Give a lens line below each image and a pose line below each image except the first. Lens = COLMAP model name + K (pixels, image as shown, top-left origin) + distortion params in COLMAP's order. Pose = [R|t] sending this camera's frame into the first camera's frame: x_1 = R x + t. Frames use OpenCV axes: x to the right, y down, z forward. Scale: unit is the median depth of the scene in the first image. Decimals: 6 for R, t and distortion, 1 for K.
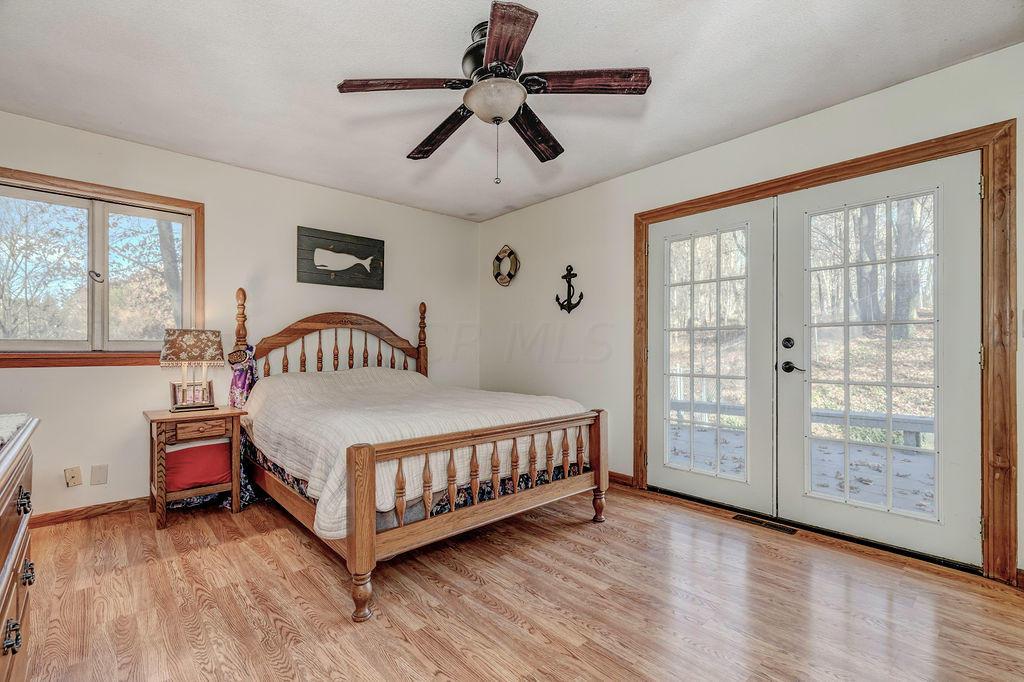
lens RADIAL K [[463.9, 0, 513.8], [0, 463.9, 348.9], [0, 0, 1]] dist [0.010899, -0.000301]
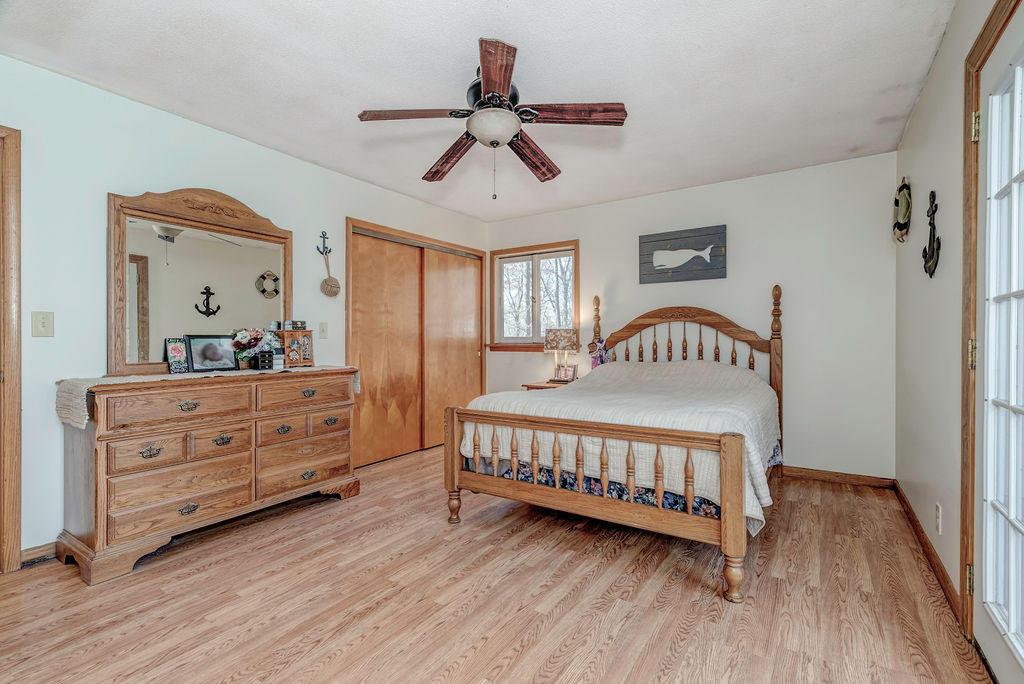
lens RADIAL K [[463.9, 0, 511.4], [0, 463.9, 341.6], [0, 0, 1]] dist [0.010899, -0.000301]
pose [[0.244700, 0.001107, -0.969598, 0.599083], [0.001399, 0.999998, 0.001494, -0.002289], [0.969598, -0.001722, 0.244698, 0.416530]]
